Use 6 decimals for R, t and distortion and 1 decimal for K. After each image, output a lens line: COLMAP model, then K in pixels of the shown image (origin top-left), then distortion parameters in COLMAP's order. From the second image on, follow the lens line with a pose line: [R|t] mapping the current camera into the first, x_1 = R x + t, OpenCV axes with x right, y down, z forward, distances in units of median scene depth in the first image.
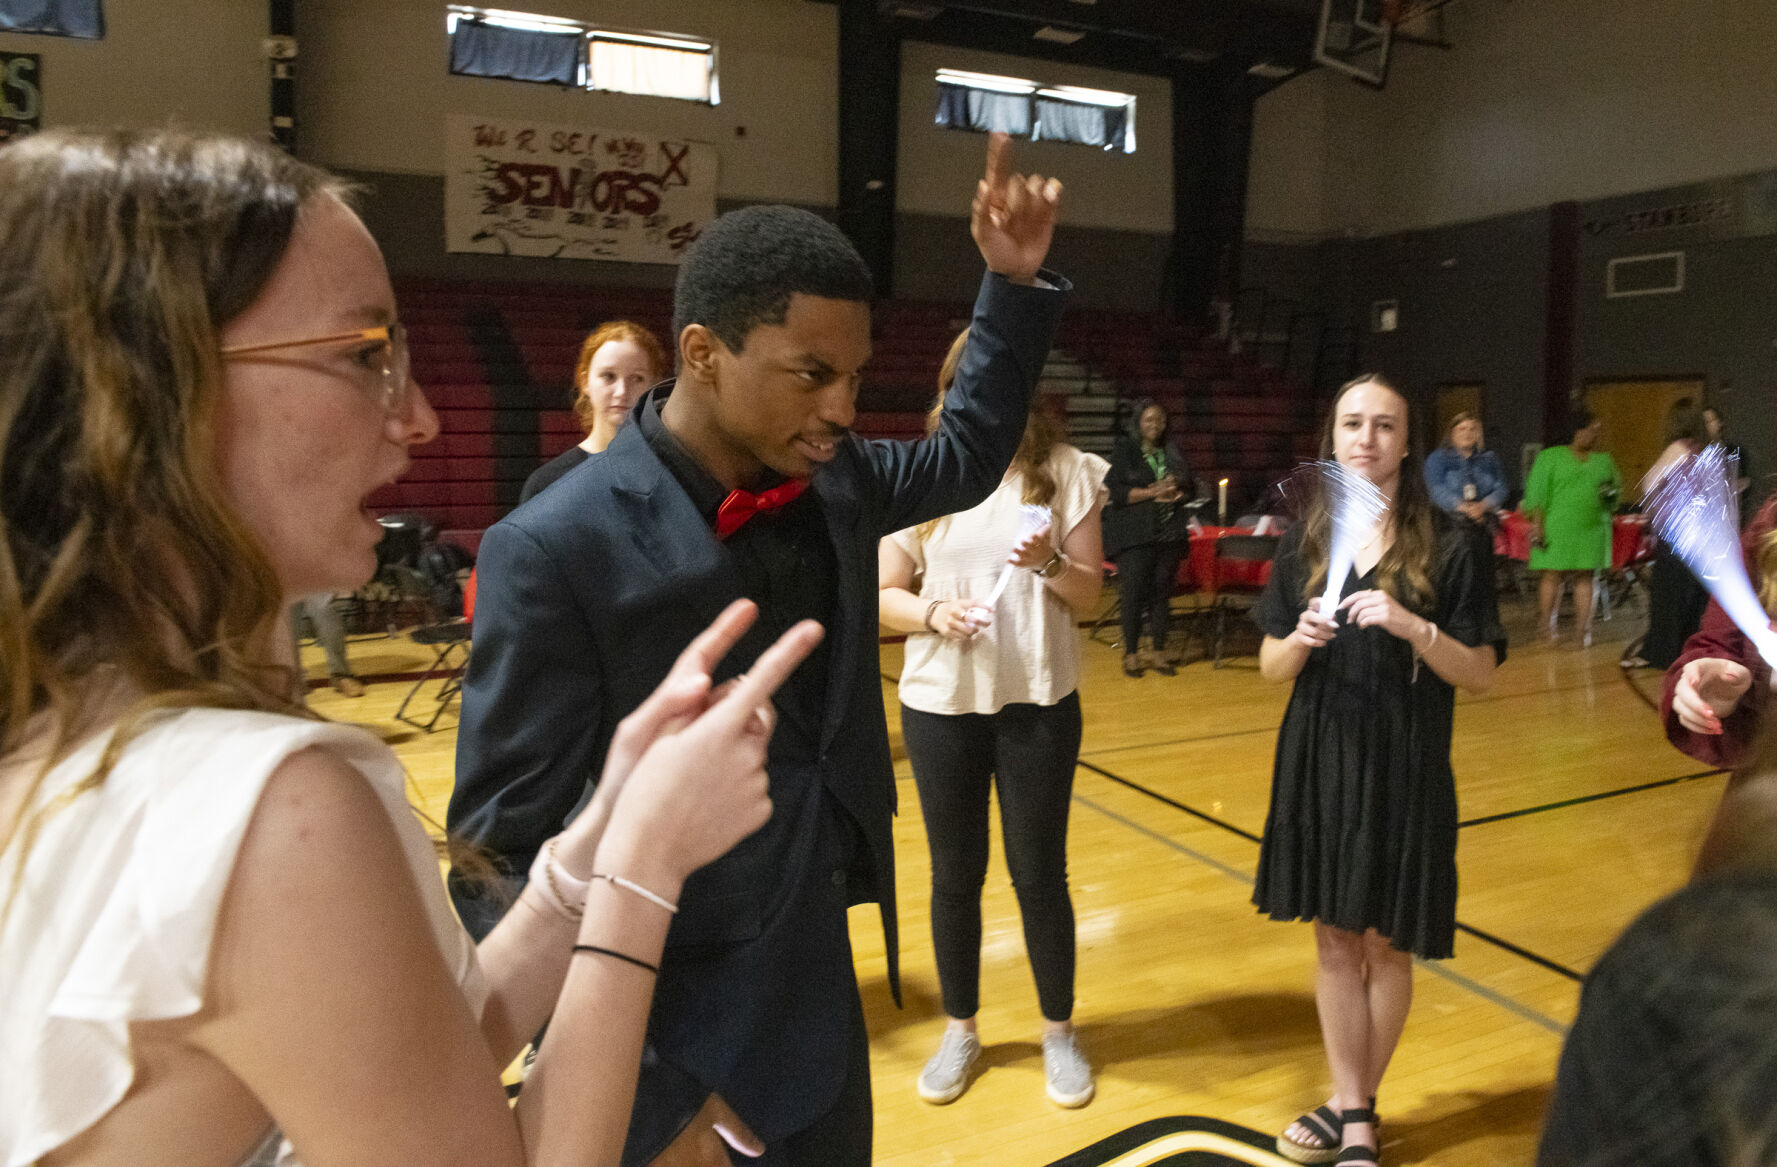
lens RADIAL K [[1261.9, 0, 945.7], [0, 1261.9, 548.4], [0, 0, 1]] dist [-0.056513, -0.007676]
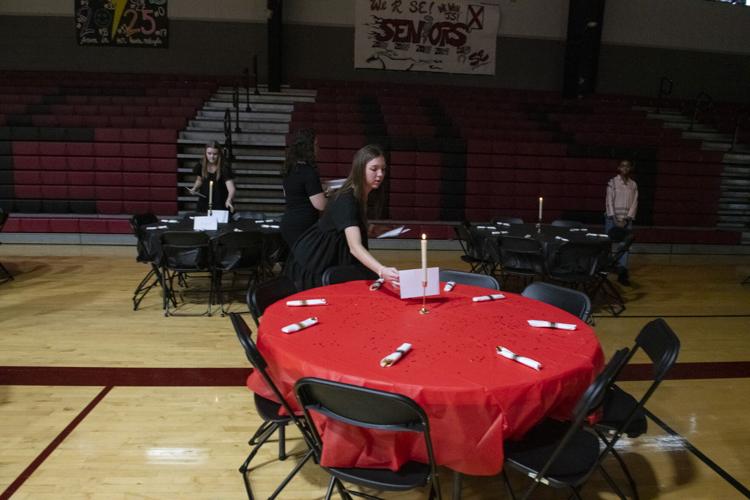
lens RADIAL K [[502.3, 0, 379.8], [0, 502.3, 249.1], [0, 0, 1]] dist [-0.061428, 0.002225]
pose [[0.931112, 0.087458, -0.354093, -0.066599], [-0.061283, 0.994538, 0.084493, -0.027521], [0.359549, -0.056972, 0.931385, 0.280667]]
